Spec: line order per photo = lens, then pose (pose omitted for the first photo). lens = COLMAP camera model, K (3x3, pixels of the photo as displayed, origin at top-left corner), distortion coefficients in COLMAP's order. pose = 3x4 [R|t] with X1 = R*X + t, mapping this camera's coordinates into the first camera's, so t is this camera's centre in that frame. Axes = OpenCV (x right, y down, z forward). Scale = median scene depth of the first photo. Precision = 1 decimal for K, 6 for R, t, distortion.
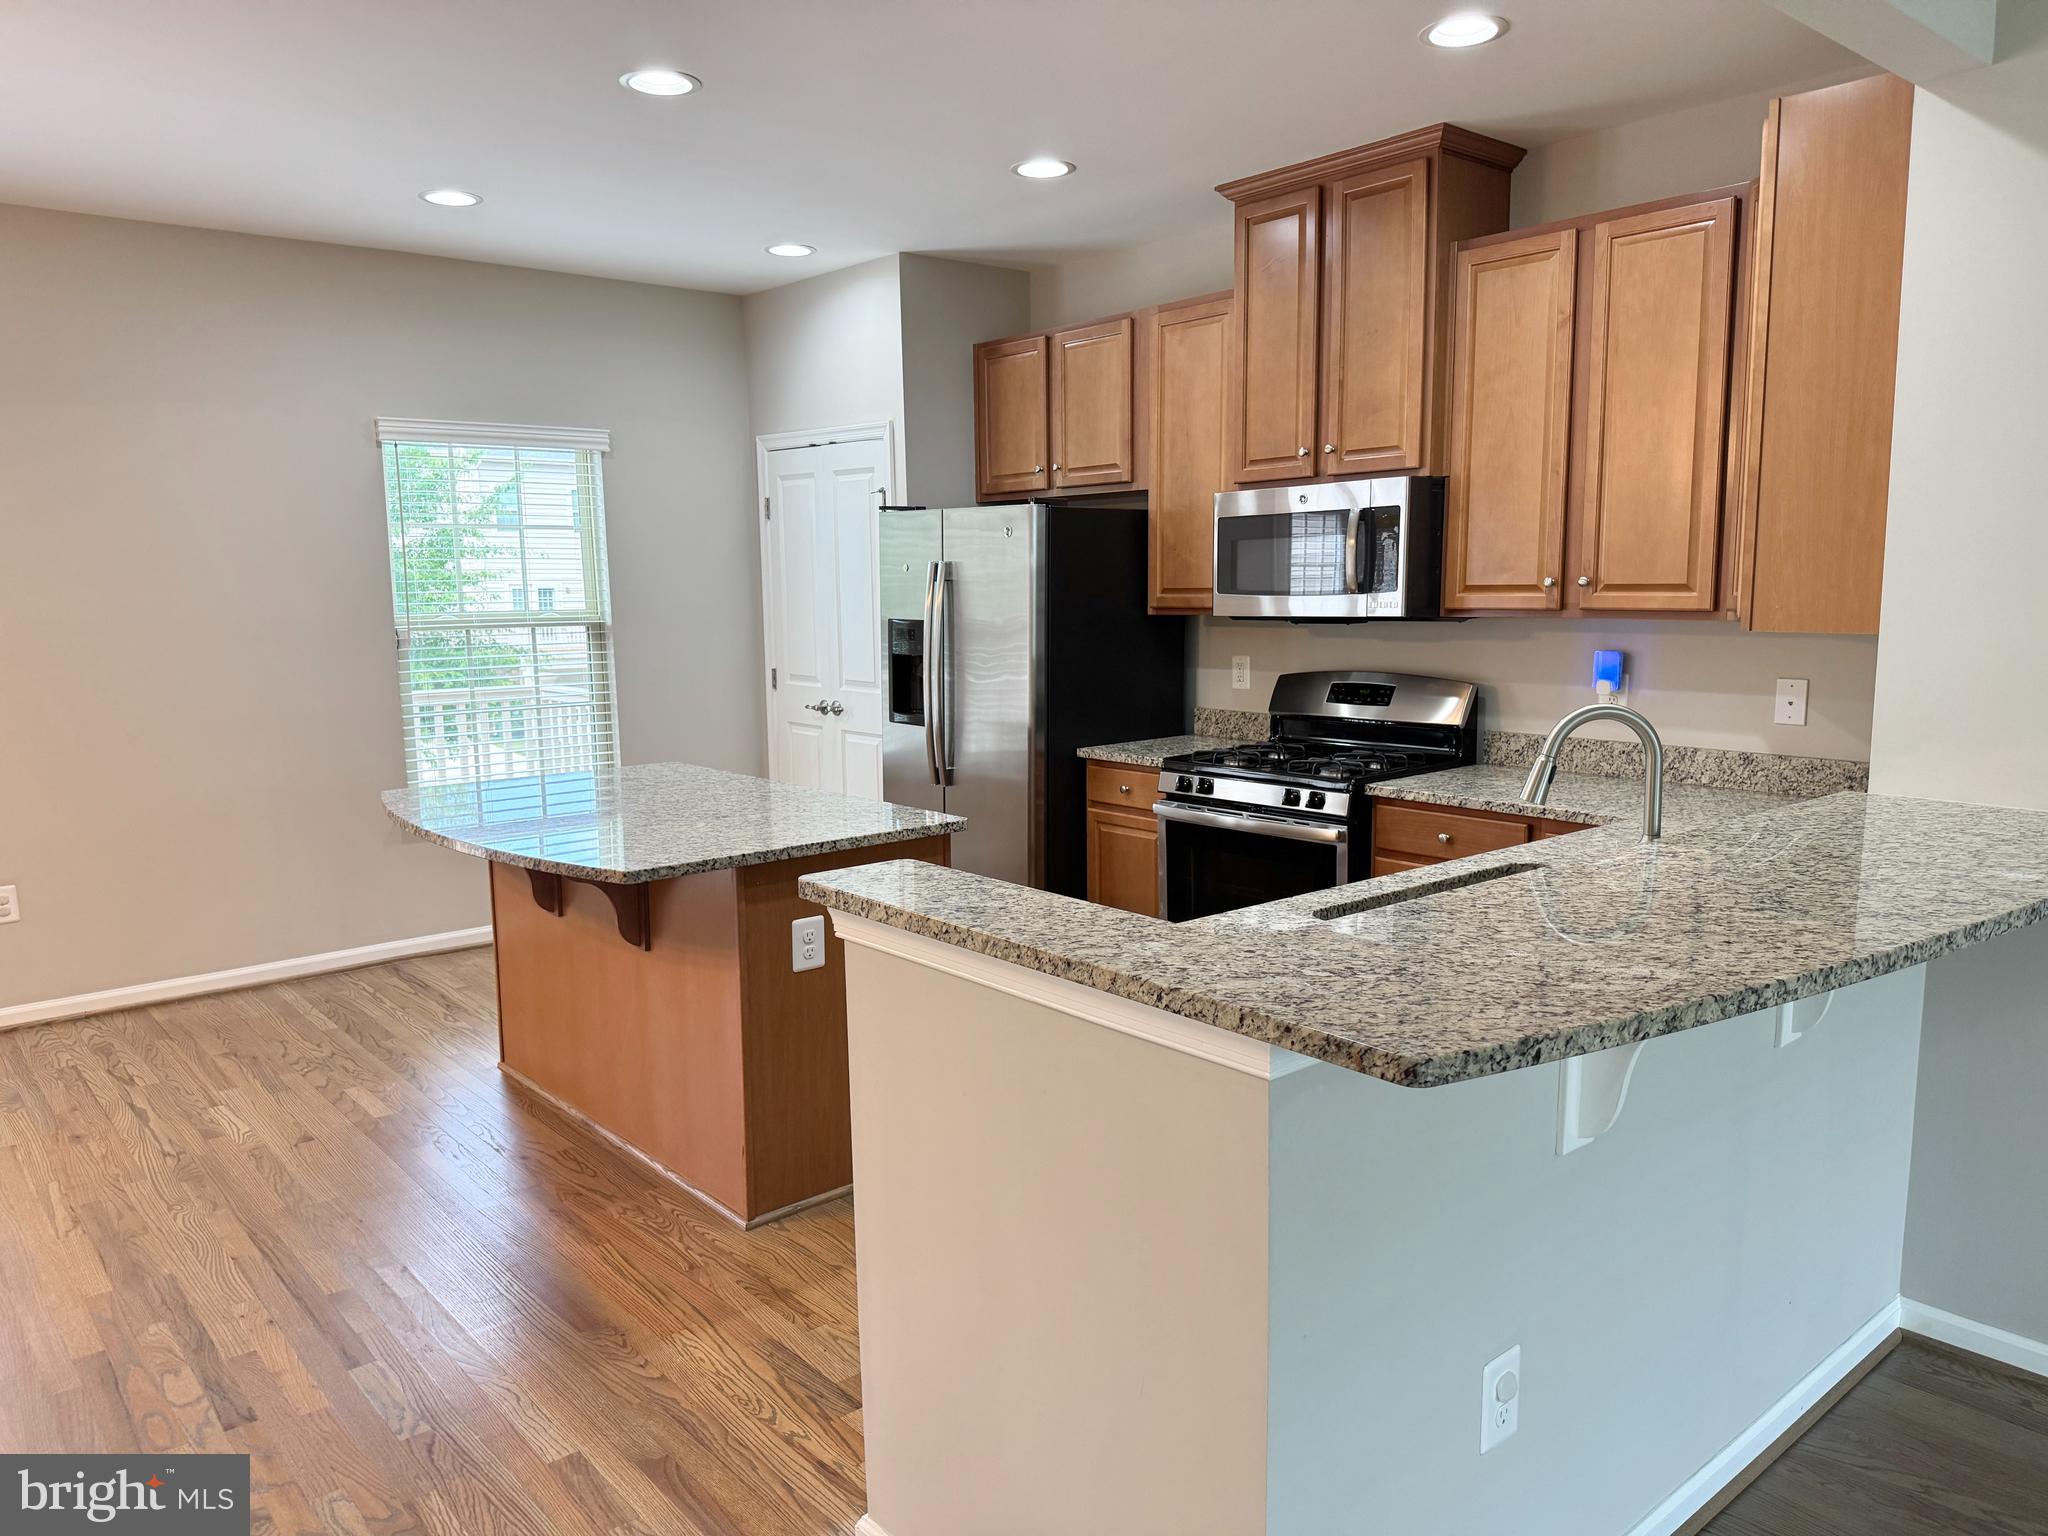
lens RADIAL K [[1451.8, 0, 1024.0], [0, 1451.8, 768.0], [0, 0, 1]] dist [0.060069, -0.080358]
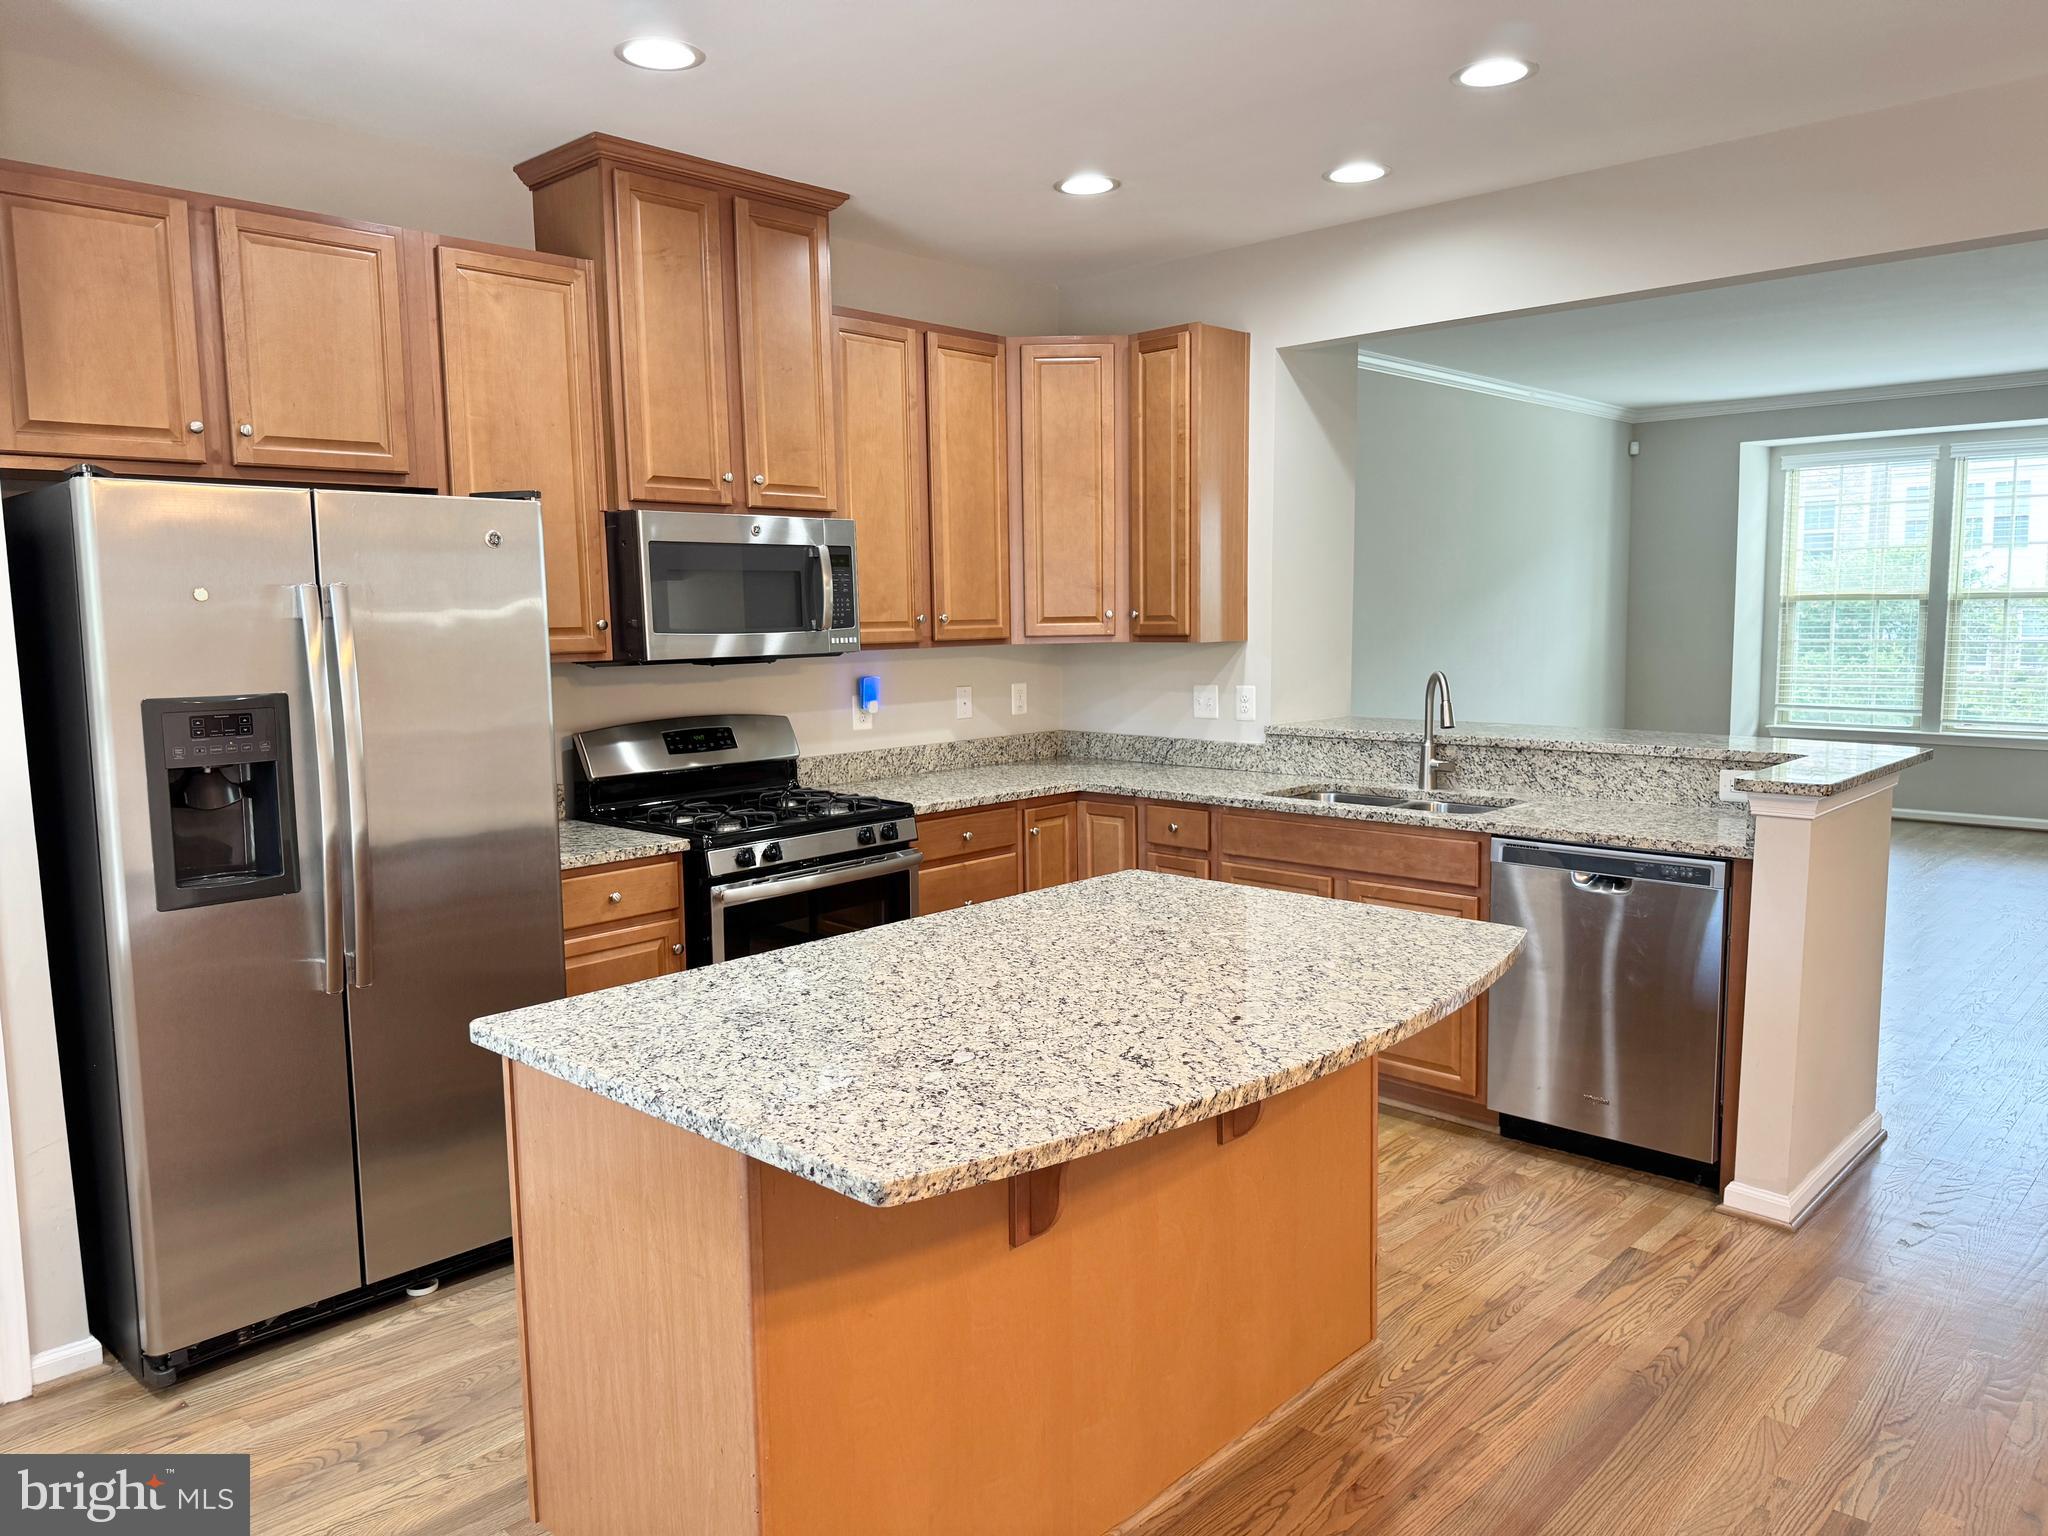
lens RADIAL K [[1429.4, 0, 1023.4], [0, 1429.4, 777.4], [0, 0, 1]] dist [0.103525, -0.152162]
pose [[-0.112341, -0.105026, 0.988104, -0.743820], [0.146001, 0.981862, 0.120962, -0.114646], [-0.982885, 0.157853, -0.094969, 0.934487]]
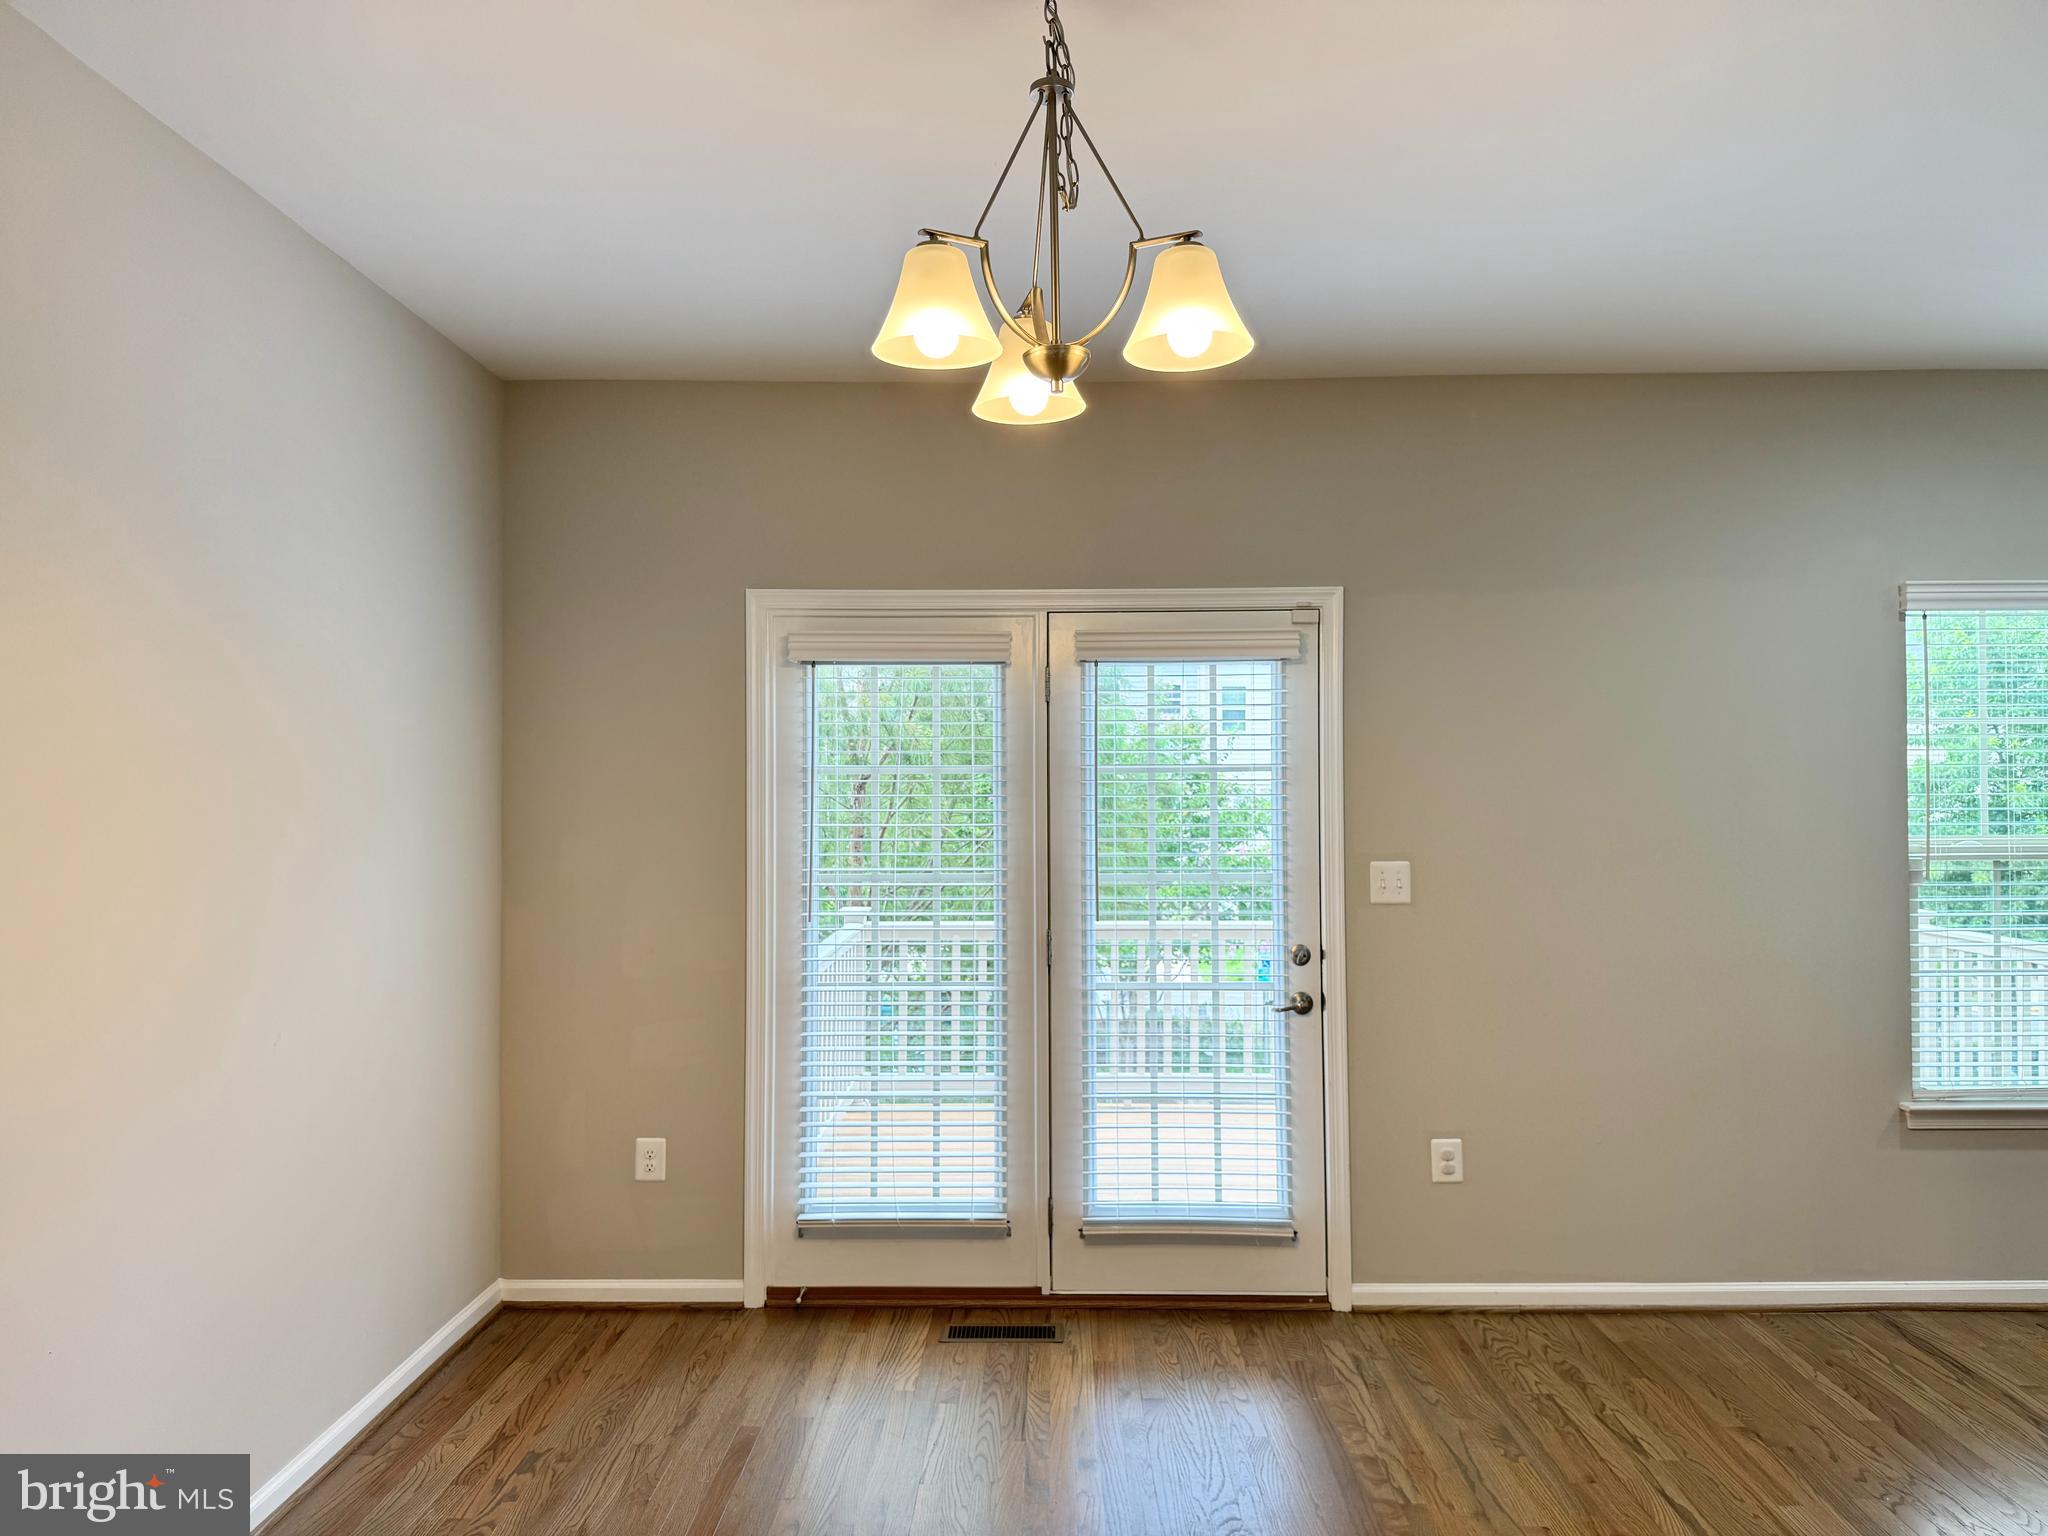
lens RADIAL K [[1447.8, 0, 1022.5], [0, 1447.8, 764.8], [0, 0, 1]] dist [0.158711, -0.220988]
pose [[0.743060, -0.002108, -0.669221, -0.323266], [-0.093899, 0.989774, -0.107378, -0.022257], [0.662604, 0.142628, 0.735264, 0.170136]]
